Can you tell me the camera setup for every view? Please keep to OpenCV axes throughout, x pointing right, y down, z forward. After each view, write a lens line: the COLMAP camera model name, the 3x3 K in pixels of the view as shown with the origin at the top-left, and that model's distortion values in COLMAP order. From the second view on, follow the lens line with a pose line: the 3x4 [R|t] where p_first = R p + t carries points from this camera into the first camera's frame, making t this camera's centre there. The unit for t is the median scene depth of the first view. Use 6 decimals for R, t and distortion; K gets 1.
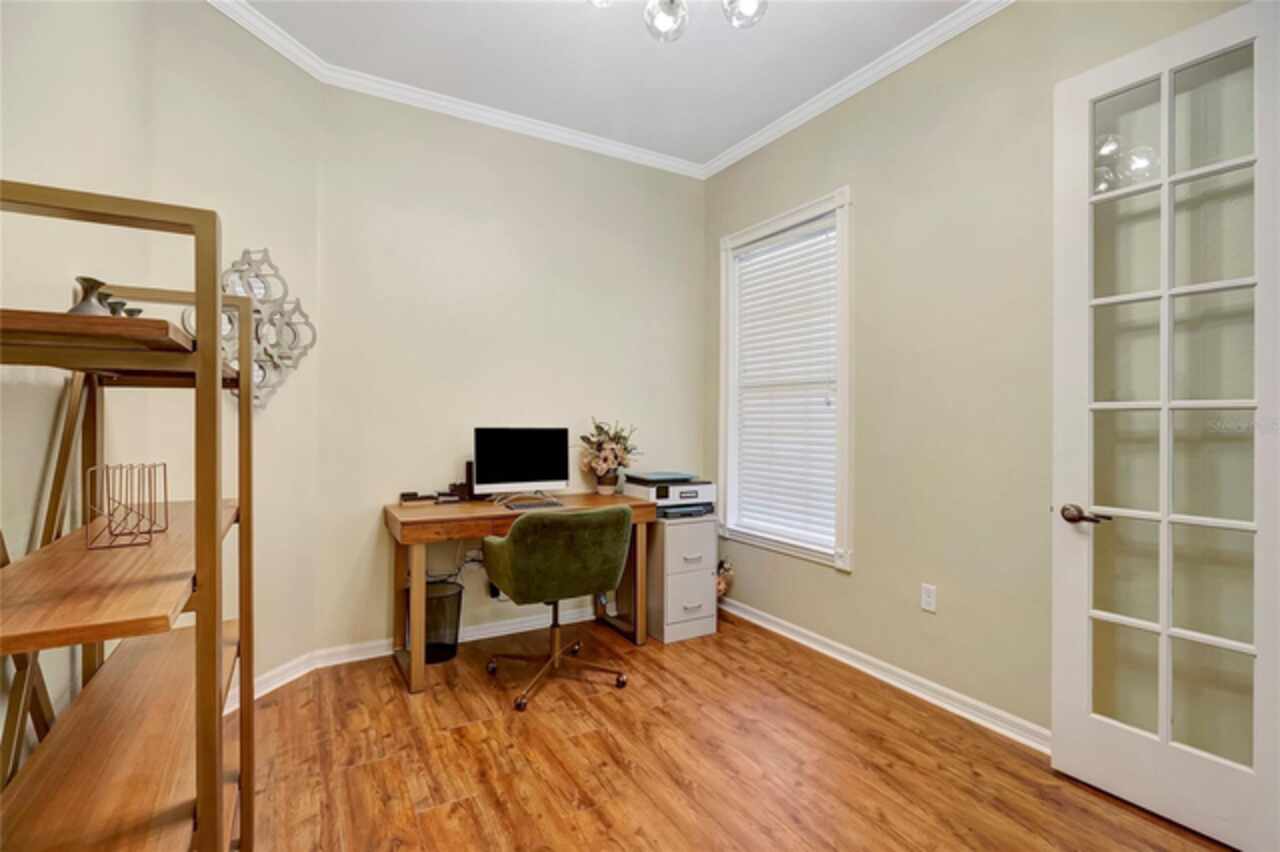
lens RADIAL K [[607.0, 0, 636.5], [0, 607.0, 422.9], [0, 0, 1]] dist [-0.023014, 0.013977]
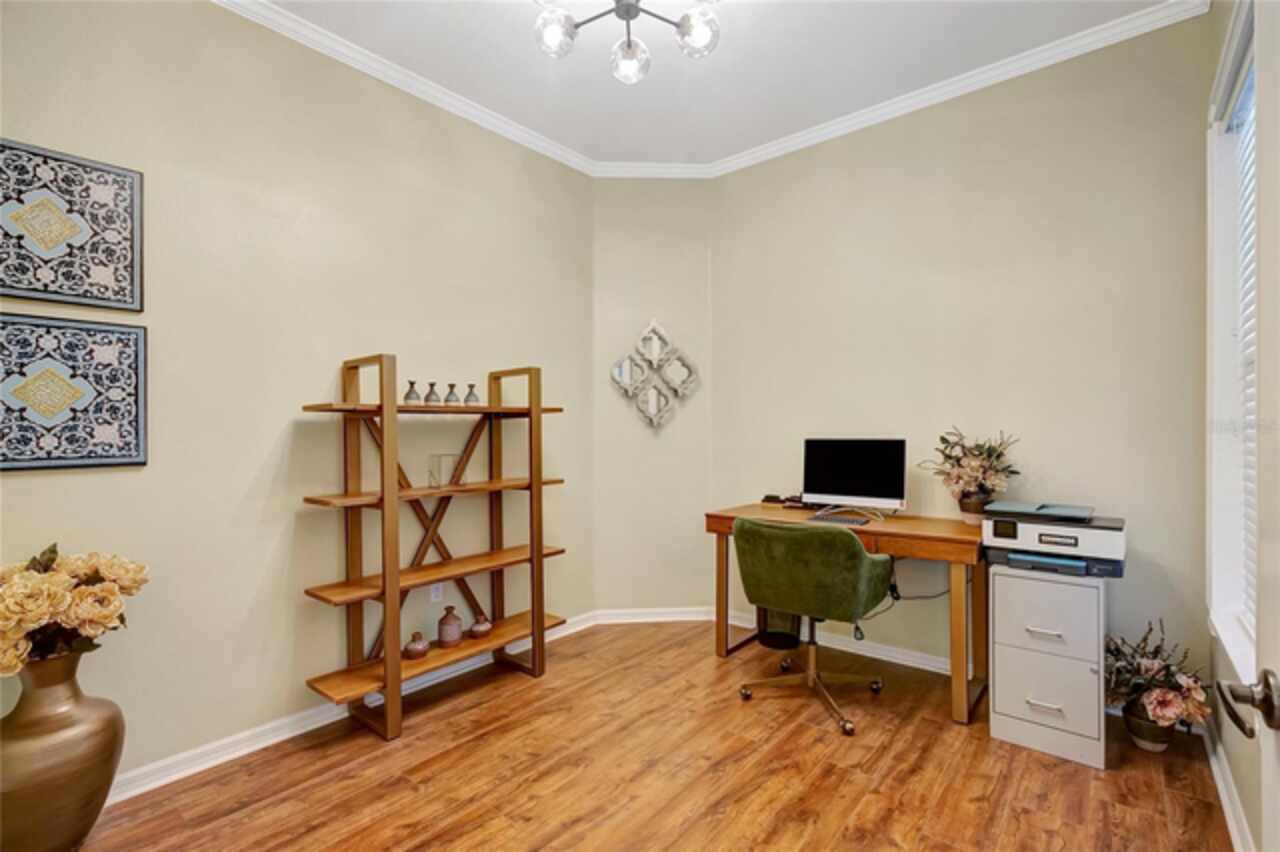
lens RADIAL K [[607.0, 0, 636.5], [0, 607.0, 422.9], [0, 0, 1]] dist [-0.023014, 0.013977]
pose [[0.309562, -0.027366, -0.950485, 0.720088], [-0.002534, 0.999558, -0.029604, 0.012141], [0.950876, 0.011573, 0.309356, 0.432957]]
